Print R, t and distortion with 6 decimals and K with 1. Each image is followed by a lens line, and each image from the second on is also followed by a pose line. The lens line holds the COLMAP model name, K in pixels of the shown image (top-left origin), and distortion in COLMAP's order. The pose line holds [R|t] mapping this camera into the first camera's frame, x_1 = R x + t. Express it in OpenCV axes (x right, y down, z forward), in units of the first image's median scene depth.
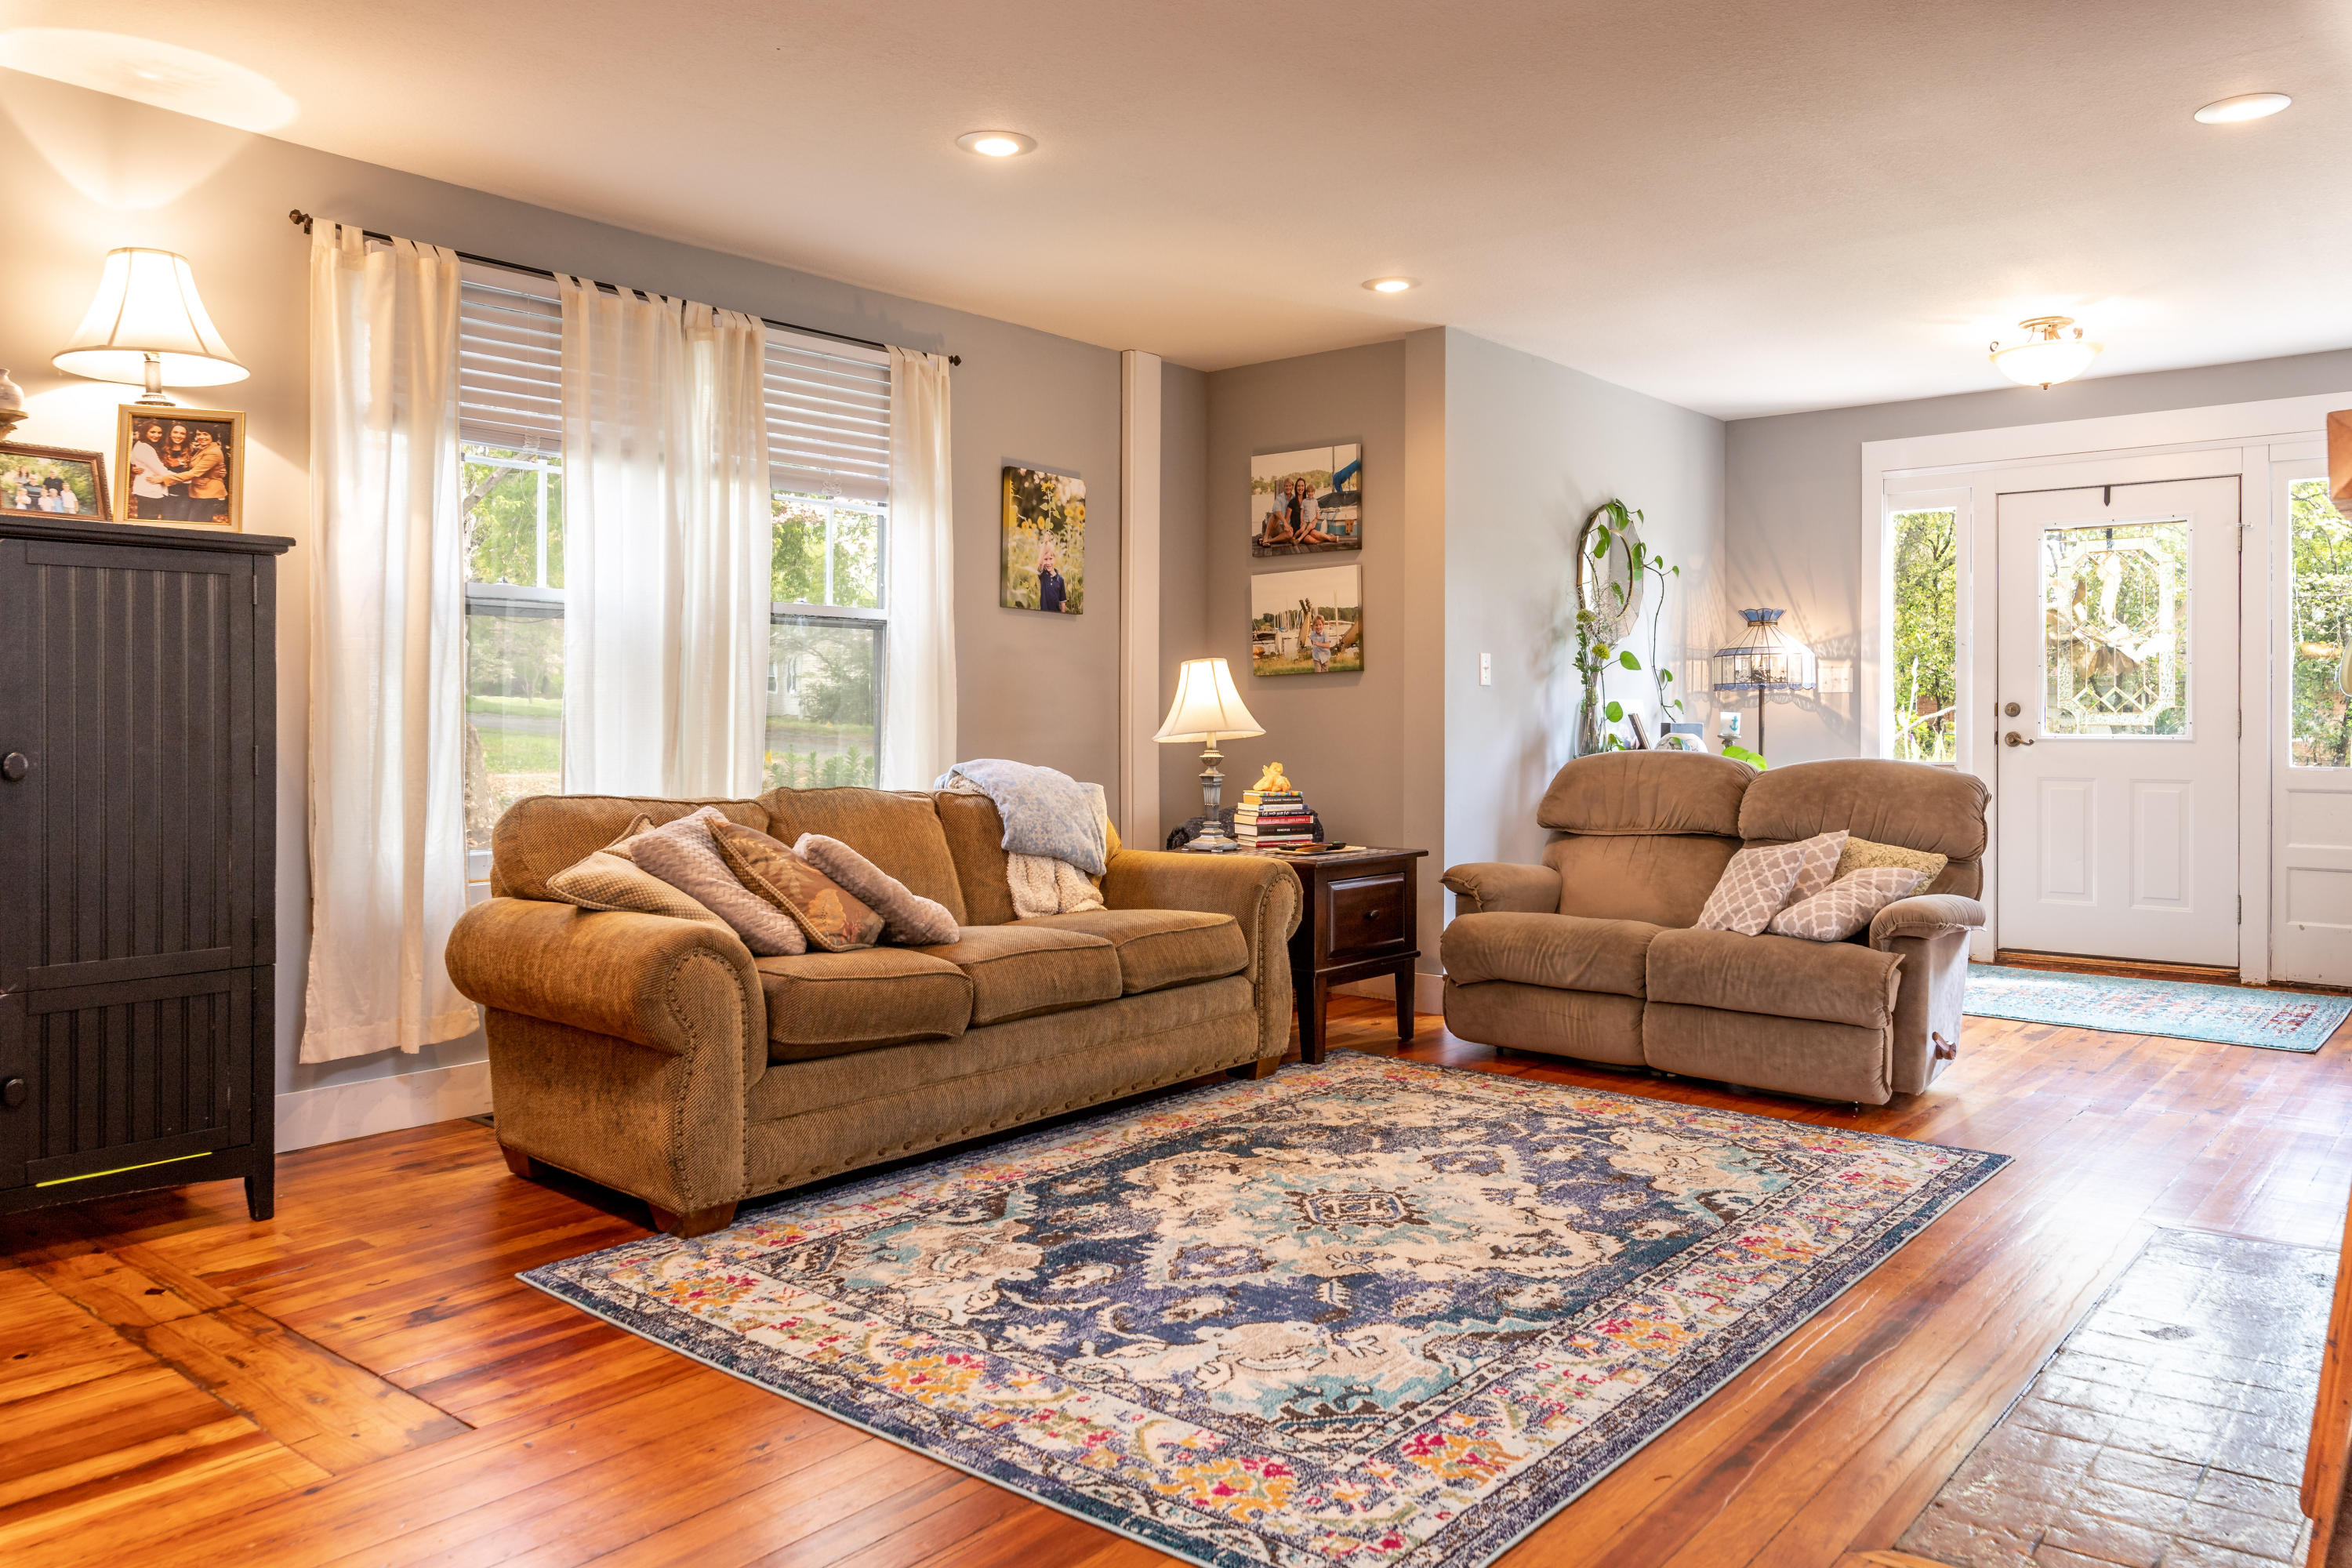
lens RADIAL K [[1653.6, 0, 1176.0], [0, 1653.6, 784.0], [0, 0, 1]] dist [0.001365, 0.000542]
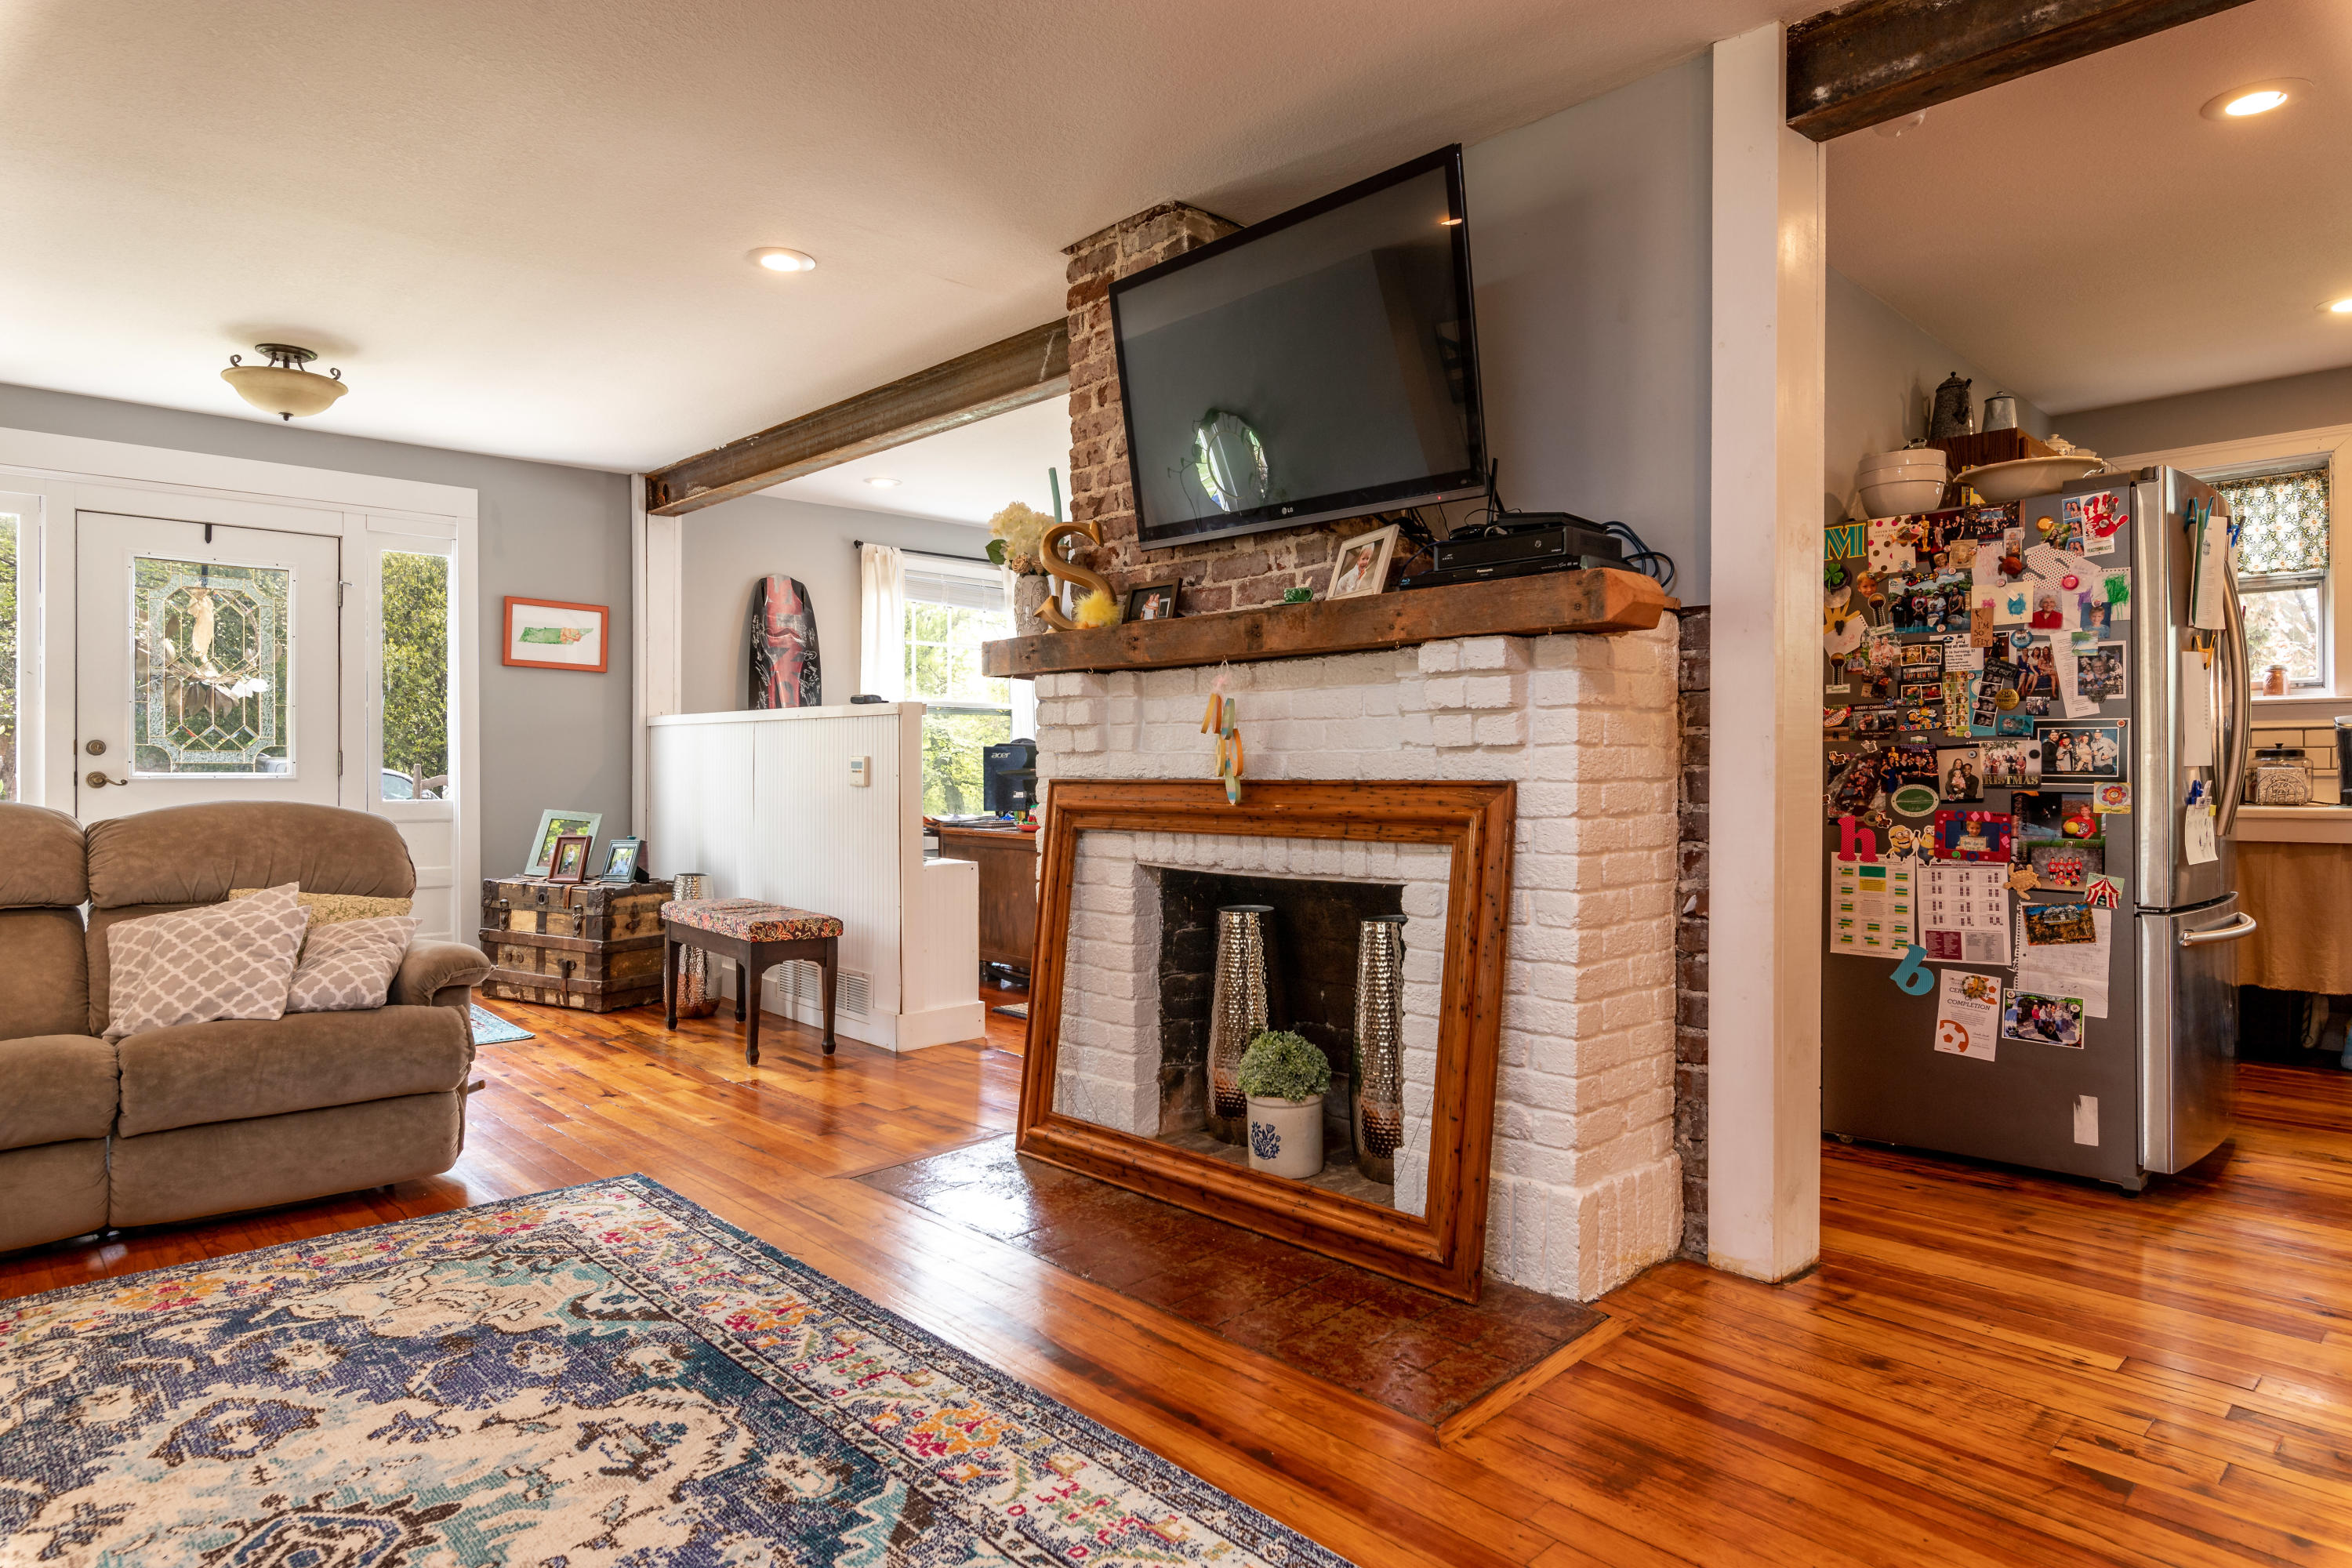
lens RADIAL K [[1387.0, 0, 1168.6], [0, 1387.0, 717.0], [0, 0, 1]] dist [0.002300, 0.000565]
pose [[0.129140, 0.028877, 0.991206, -0.400991], [0.045013, 0.998375, -0.034951, -0.017545], [-0.990604, 0.049130, 0.127630, 0.686303]]
